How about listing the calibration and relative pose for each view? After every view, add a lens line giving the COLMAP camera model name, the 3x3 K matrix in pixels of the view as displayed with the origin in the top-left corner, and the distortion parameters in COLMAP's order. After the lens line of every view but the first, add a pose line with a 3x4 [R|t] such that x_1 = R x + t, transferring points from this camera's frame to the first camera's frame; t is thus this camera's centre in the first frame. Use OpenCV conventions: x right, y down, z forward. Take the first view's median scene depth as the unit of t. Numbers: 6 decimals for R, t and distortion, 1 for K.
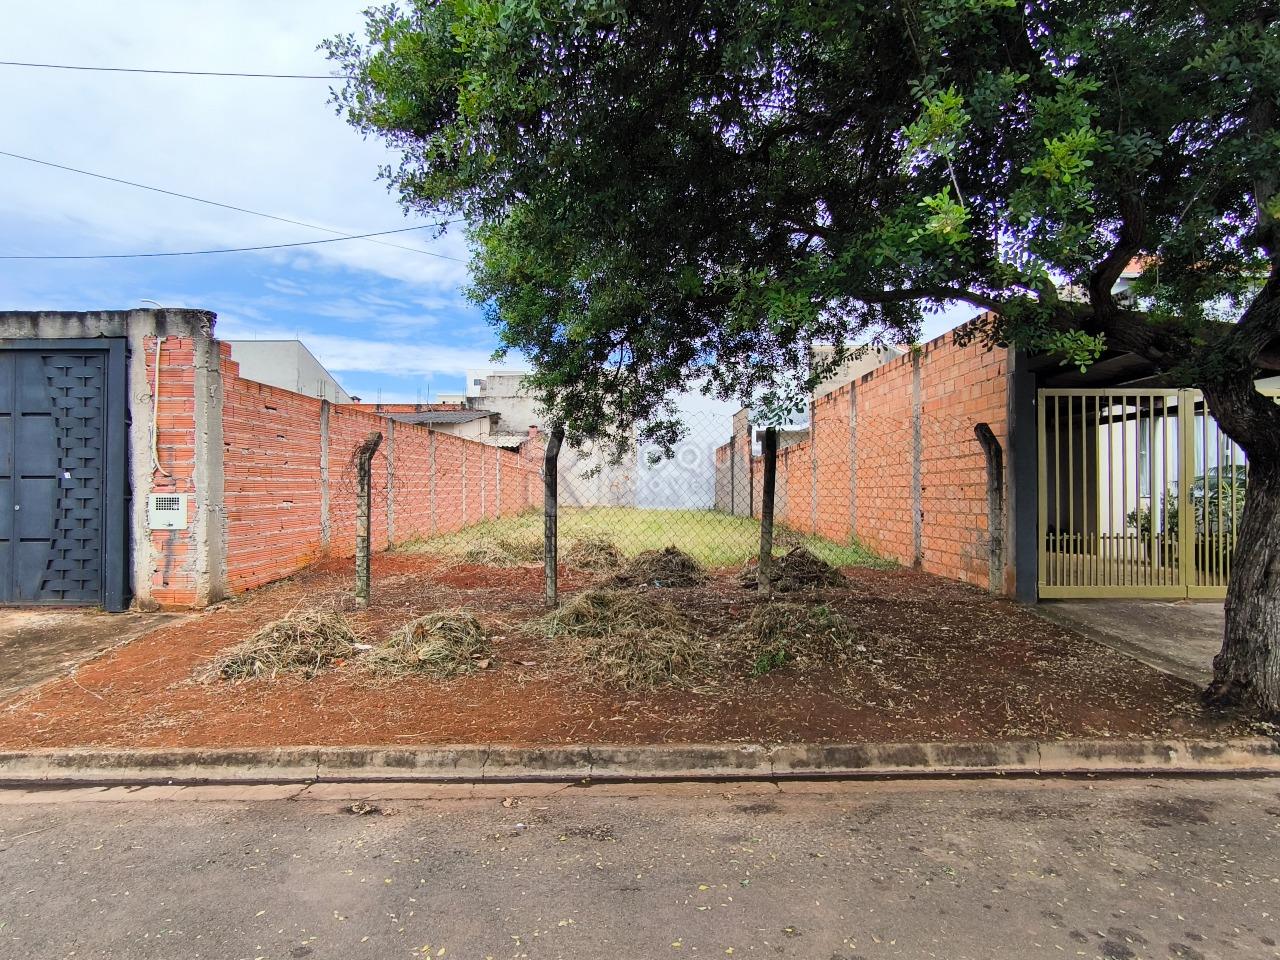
lens RADIAL K [[690.7, 0, 635.4], [0, 690.7, 485.6], [0, 0, 1]] dist [0.002515, 0.000915]
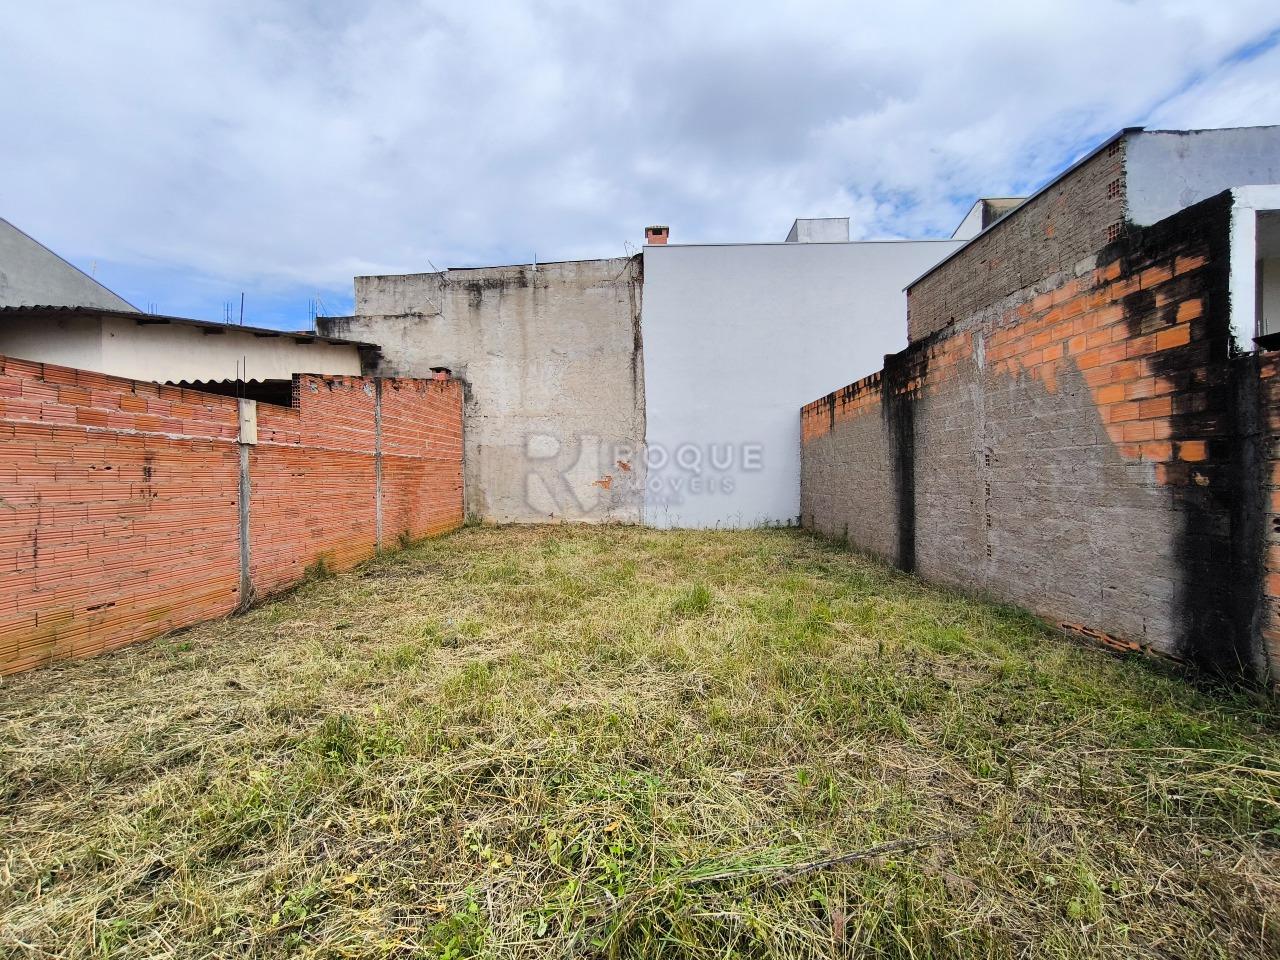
lens RADIAL K [[565.8, 0, 644.2], [0, 565.8, 441.6], [0, 0, 1]] dist [-0.030611, -0.000026]
pose [[0.999824, -0.018244, -0.004323, 0.011623], [0.018002, 0.998555, -0.050640, -0.040177], [0.005241, 0.050553, 0.998708, 2.558137]]
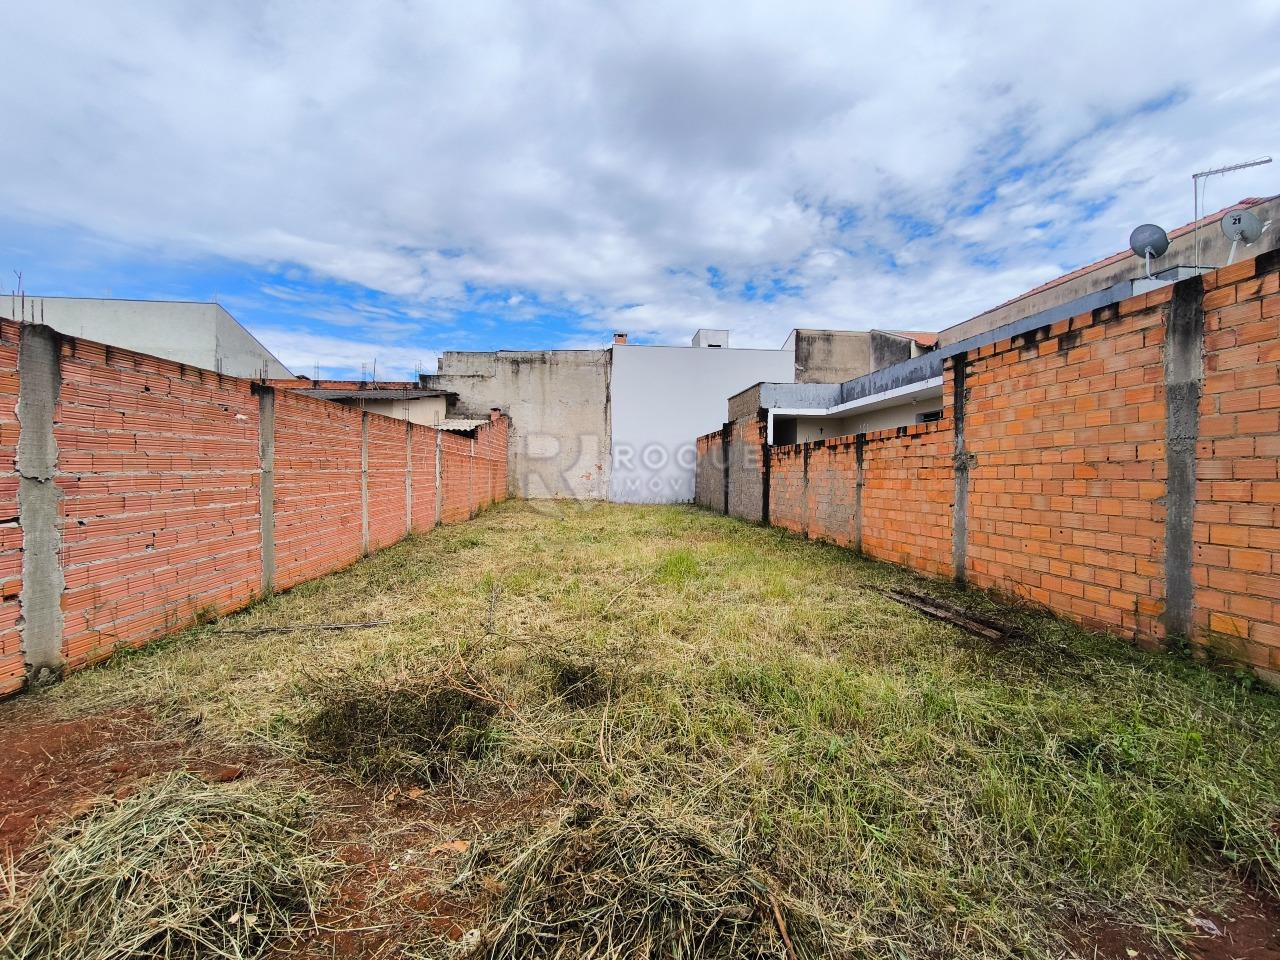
lens RADIAL K [[565.0, 0, 639.4], [0, 565.0, 479.0], [0, 0, 1]] dist [0.000708, 0.000709]
pose [[0.995995, 0.010681, 0.088769, -0.116299], [-0.012142, 0.999799, 0.015934, -0.041841], [-0.088581, -0.016948, 0.995925, 1.101906]]
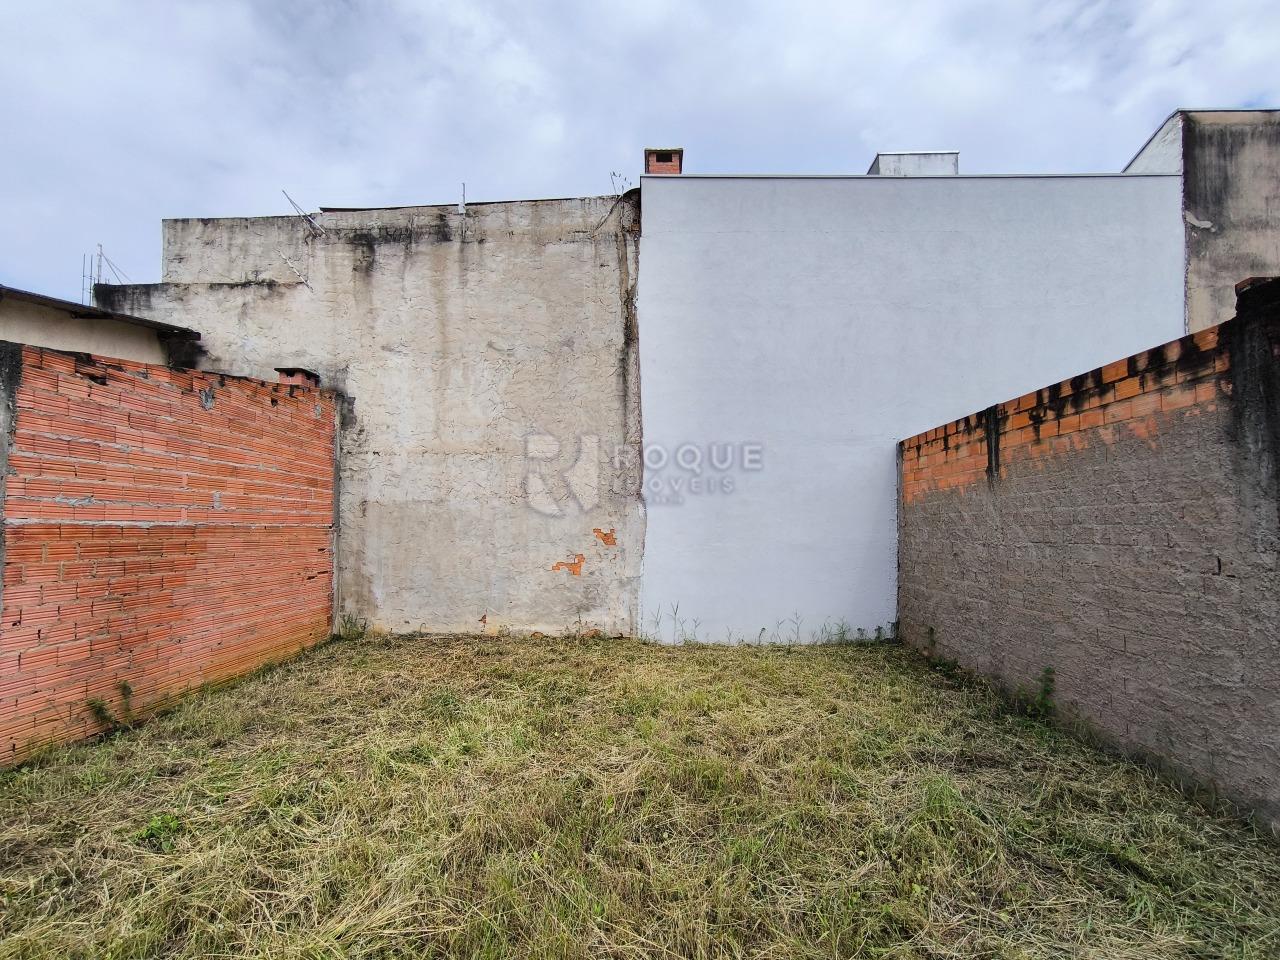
lens RADIAL K [[570.0, 0, 658.5], [0, 570.0, 460.3], [0, 0, 1]] dist [-0.002979, 0.000043]
pose [[0.999791, -0.009048, 0.018317, 0.020362], [0.011079, 0.993419, -0.113996, -0.076572], [-0.017165, 0.114175, 0.993312, 3.279229]]
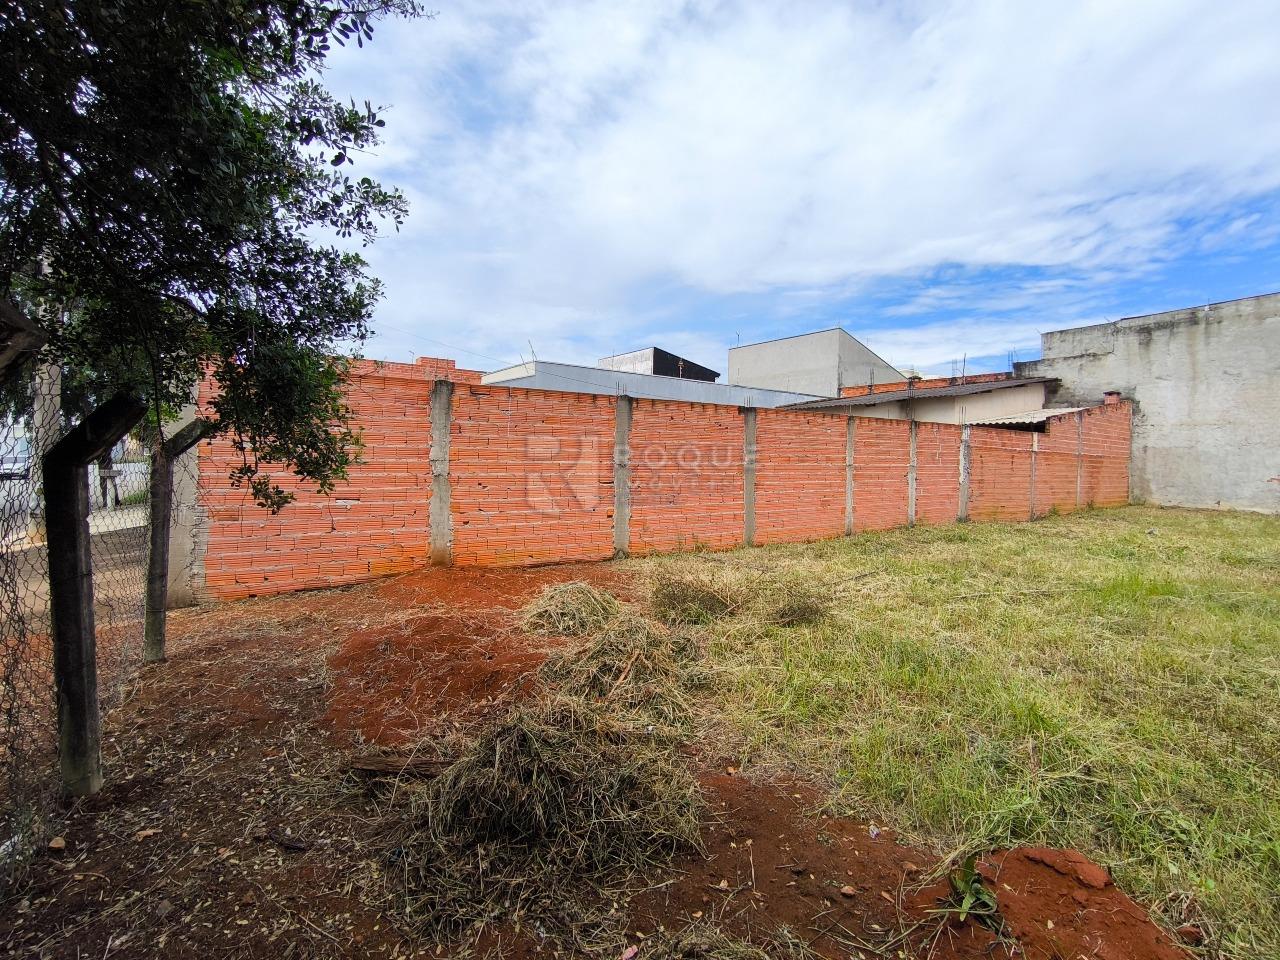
lens RADIAL K [[579.3, 0, 618.5], [0, 579.3, 458.9], [0, 0, 1]] dist [-0.002585, 0.000075]
pose [[0.543985, 0.020987, -0.838832, 0.349124], [-0.022194, 0.999697, 0.010619, -0.050807], [0.838801, 0.012841, 0.544287, 1.026496]]
